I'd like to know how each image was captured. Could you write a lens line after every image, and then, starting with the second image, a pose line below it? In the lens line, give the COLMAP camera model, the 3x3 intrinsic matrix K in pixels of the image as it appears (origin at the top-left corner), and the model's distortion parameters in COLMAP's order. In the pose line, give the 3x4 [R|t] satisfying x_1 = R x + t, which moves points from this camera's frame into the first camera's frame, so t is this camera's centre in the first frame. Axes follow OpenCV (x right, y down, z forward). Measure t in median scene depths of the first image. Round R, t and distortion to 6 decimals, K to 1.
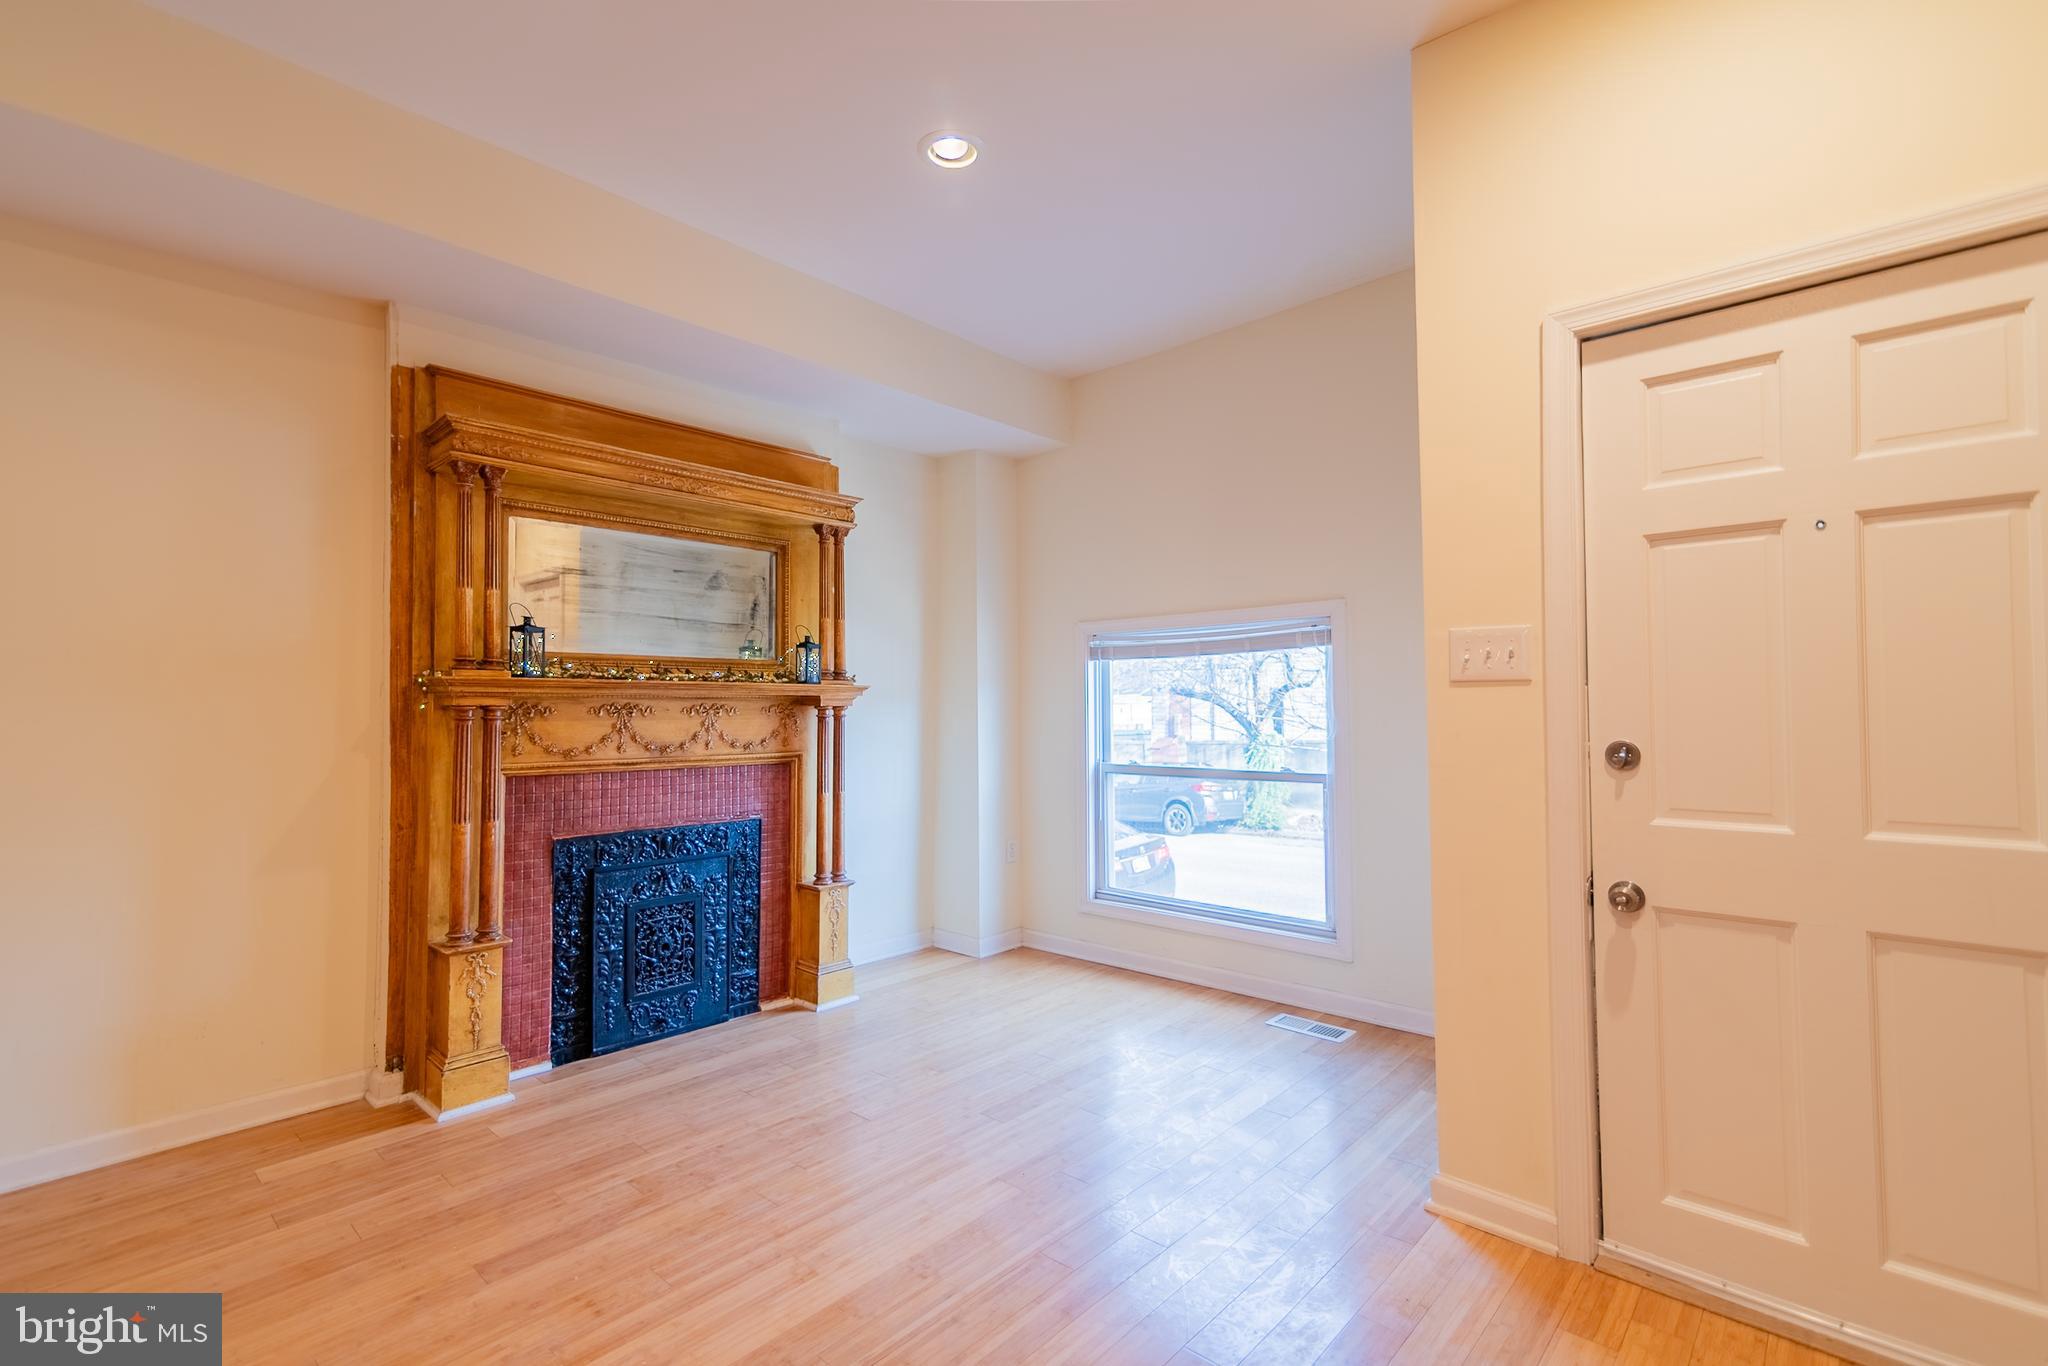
lens RADIAL K [[926.1, 0, 1018.6], [0, 926.1, 682.2], [0, 0, 1]] dist [0.016239, 0.000006]
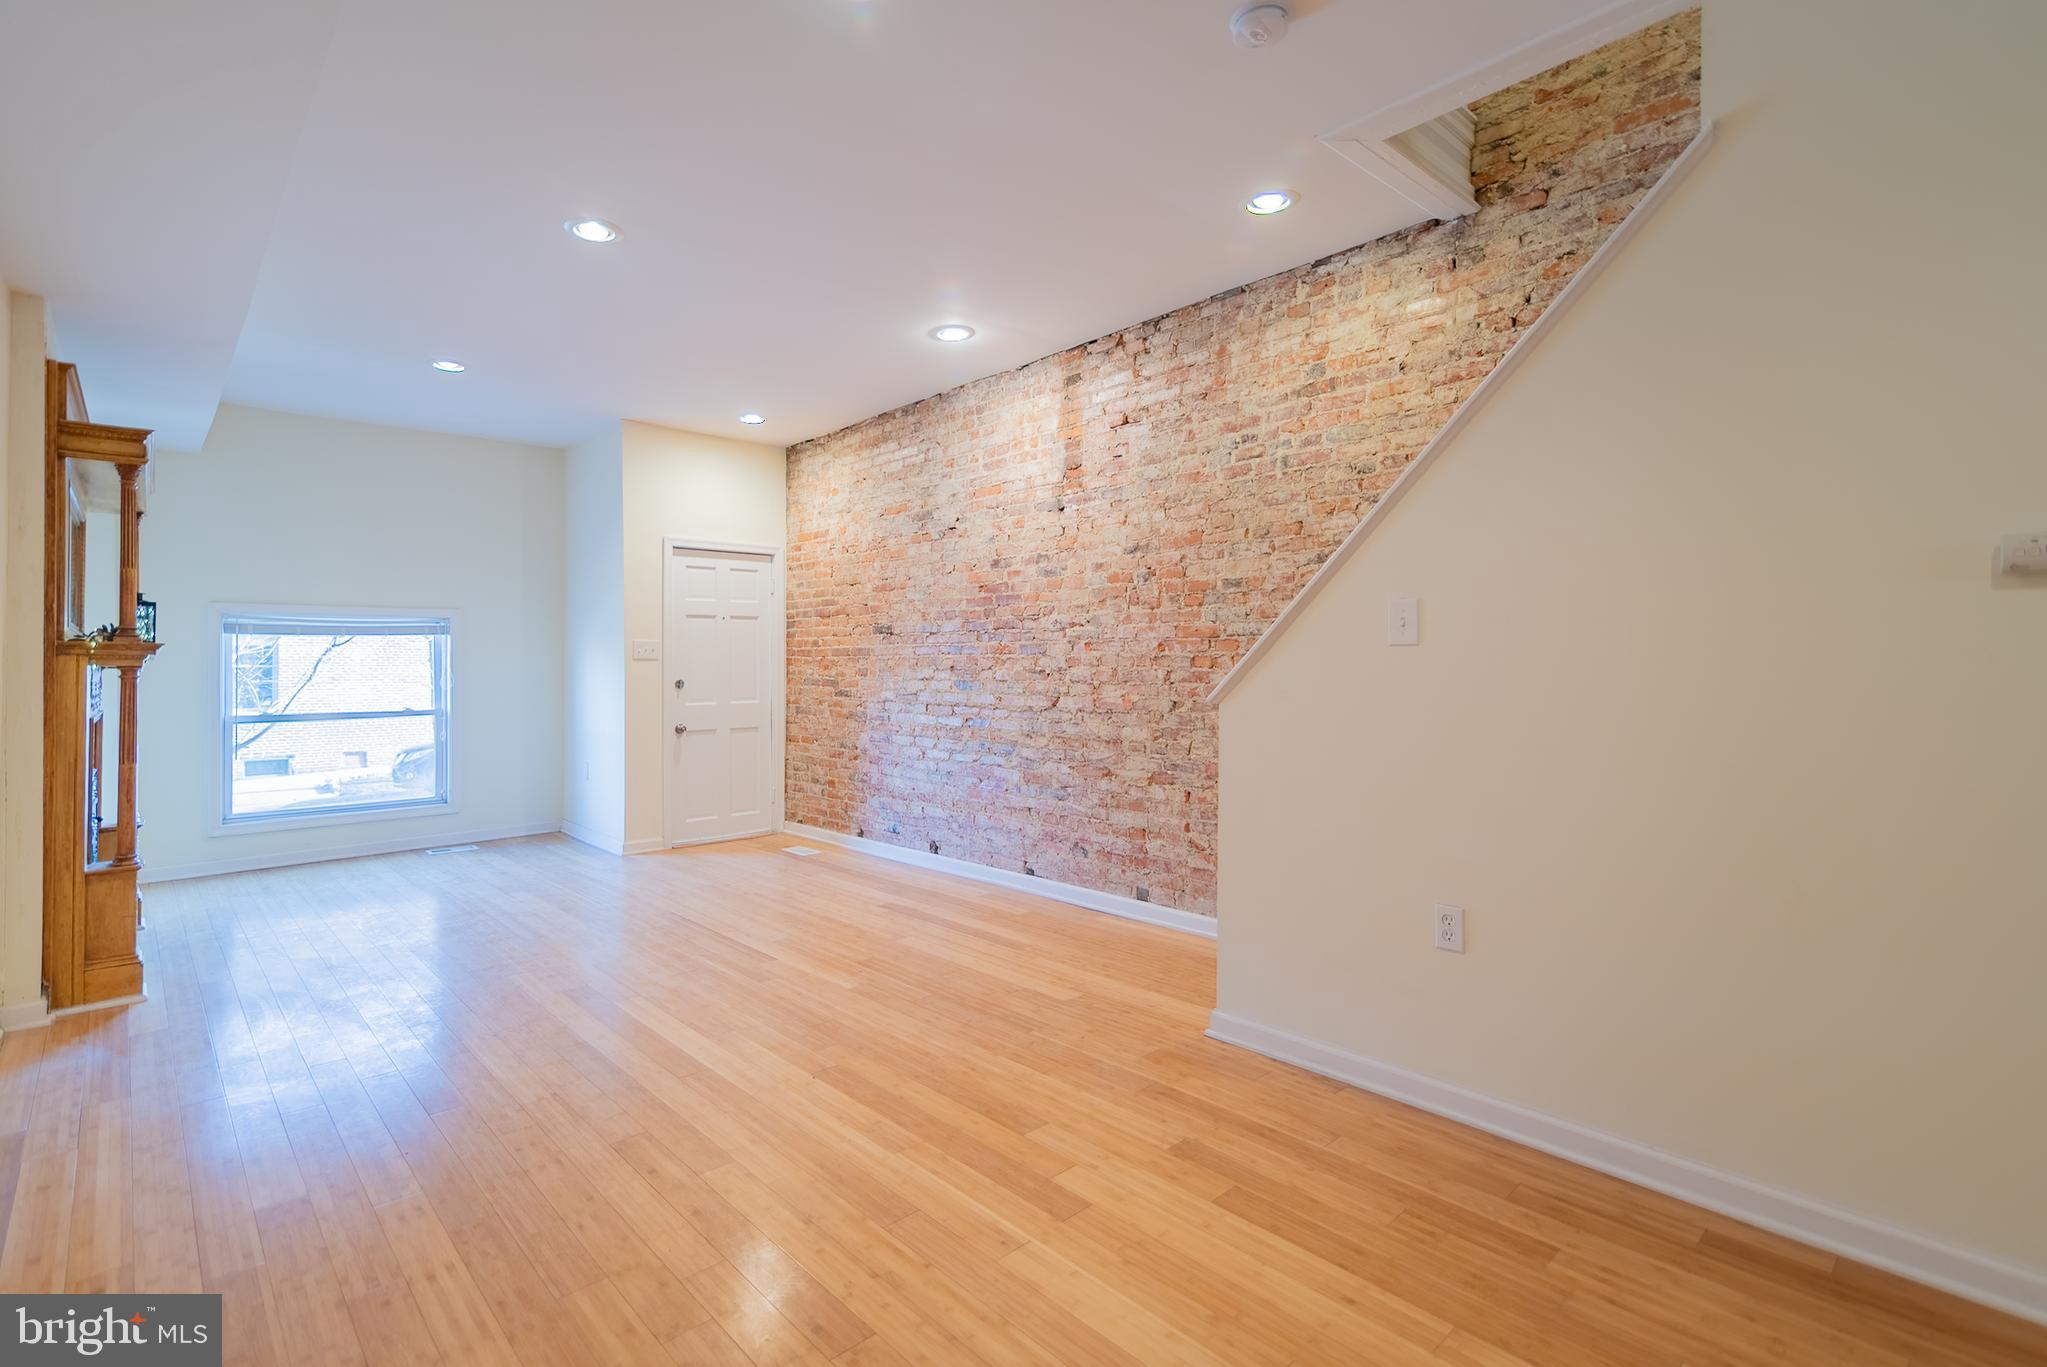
lens RADIAL K [[925.6, 0, 1018.1], [0, 925.6, 682.7], [0, 0, 1]] dist [0.016239, 0.000006]
pose [[0.045689, -0.012056, 0.998883, -1.716069], [-0.019066, 0.999735, 0.012939, 0.009040], [-0.998774, -0.019636, 0.045447, -0.194335]]
